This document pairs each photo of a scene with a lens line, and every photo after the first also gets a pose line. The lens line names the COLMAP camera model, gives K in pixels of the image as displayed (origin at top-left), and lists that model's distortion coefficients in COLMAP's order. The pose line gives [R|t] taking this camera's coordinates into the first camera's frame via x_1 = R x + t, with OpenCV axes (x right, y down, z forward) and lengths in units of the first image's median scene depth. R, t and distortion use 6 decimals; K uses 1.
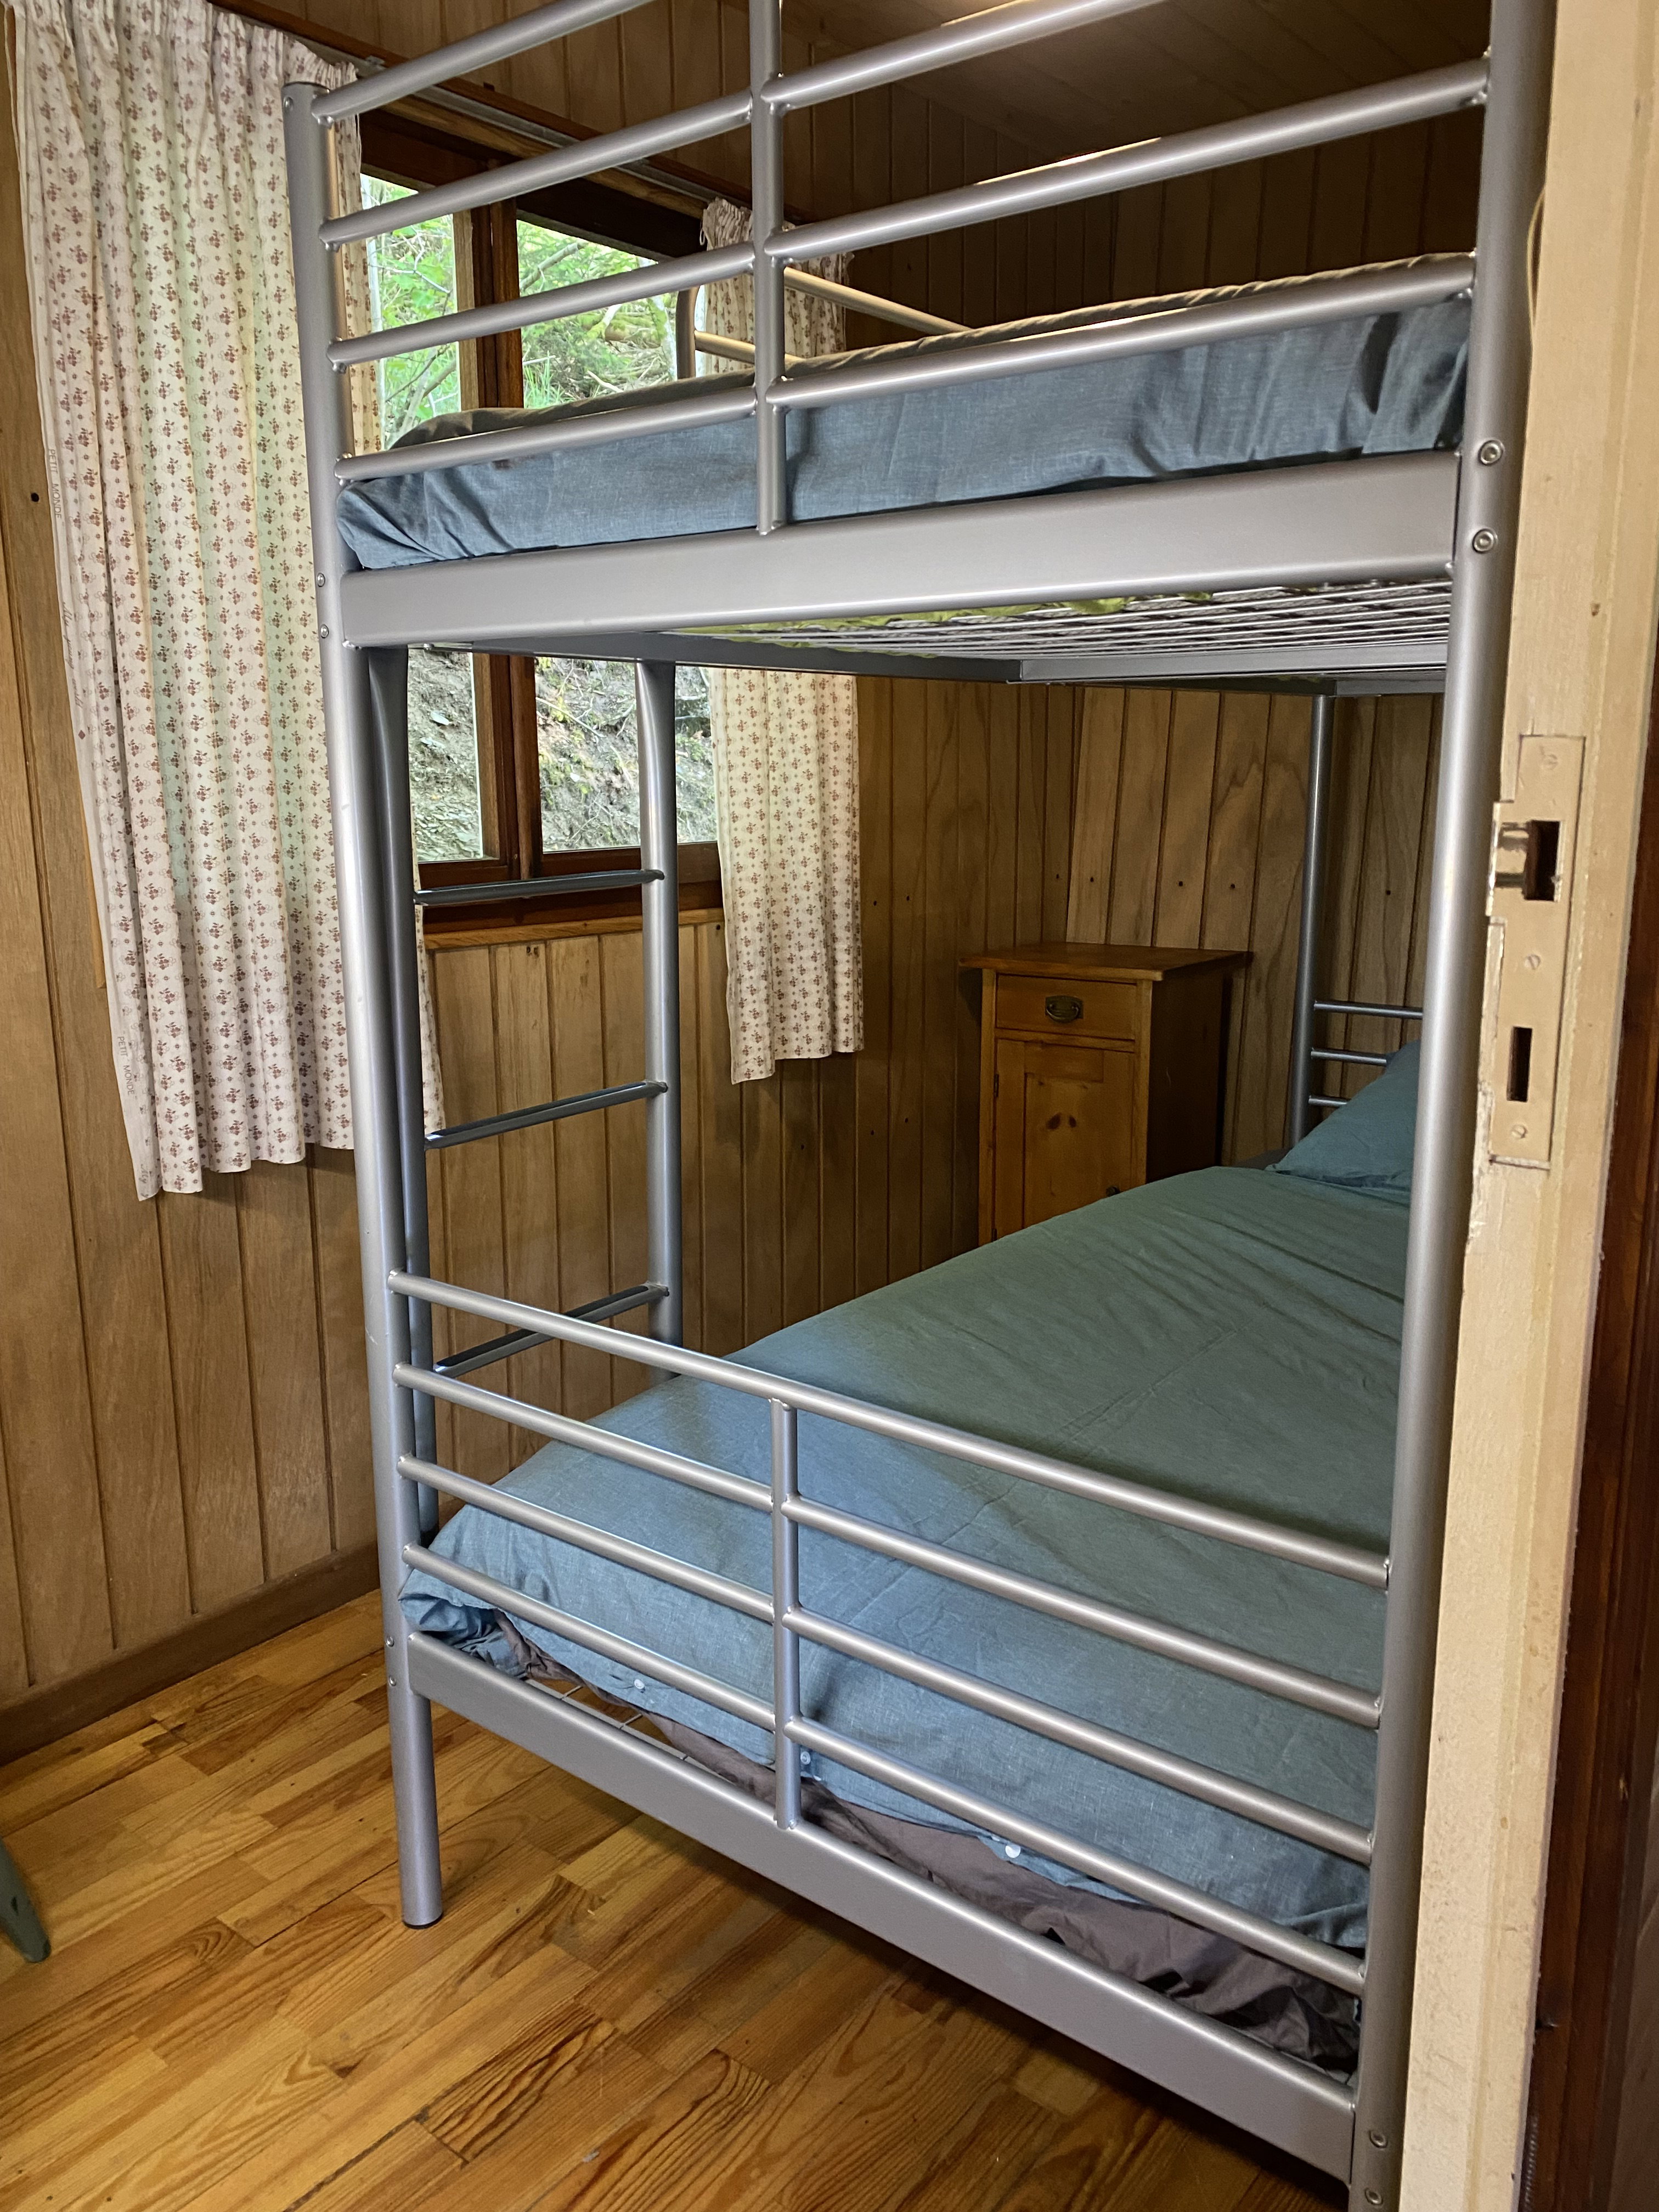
lens RADIAL K [[1700.6, 0, 829.5], [0, 1700.6, 1106.0], [0, 0, 1]] dist [0.001615, 0.001638]
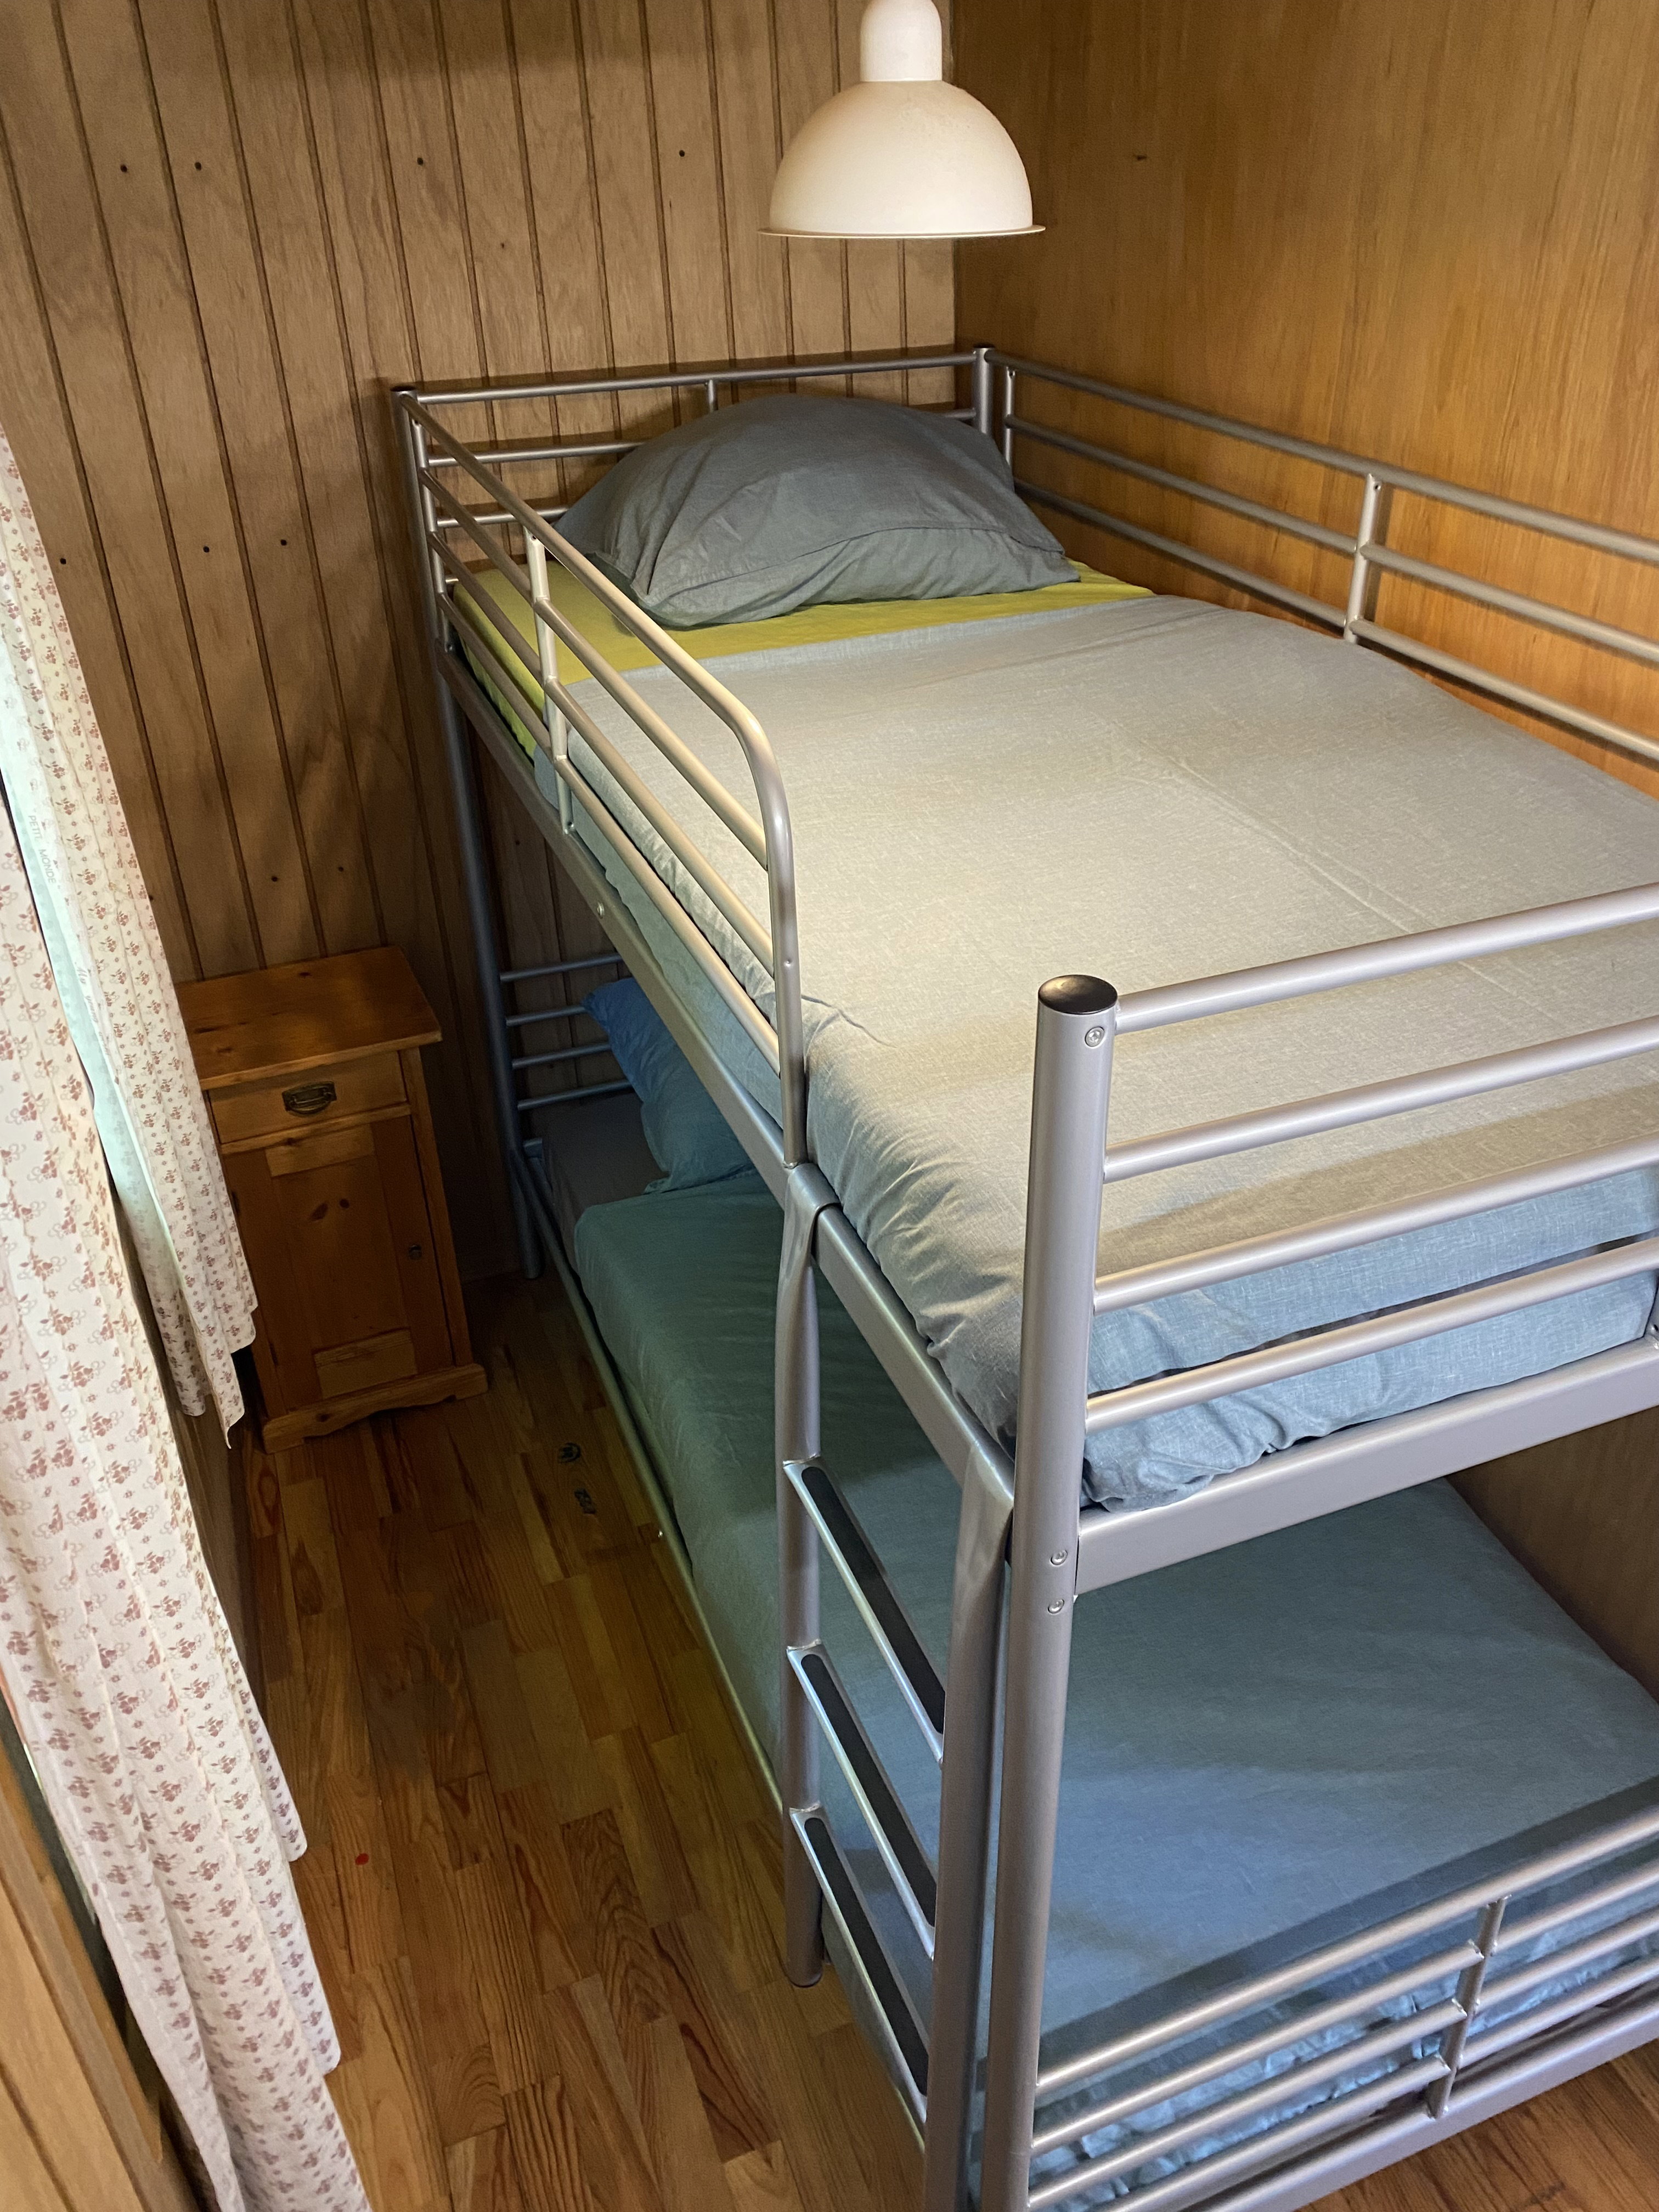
lens RADIAL K [[1700.6, 0, 829.5], [0, 1700.6, 1106.0], [0, 0, 1]] dist [0.001615, 0.001638]
pose [[0.501972, -0.444208, 0.742094, -0.359627], [0.183385, 0.893183, 0.410601, -0.348619], [-0.845219, -0.070021, 0.529814, 0.321476]]
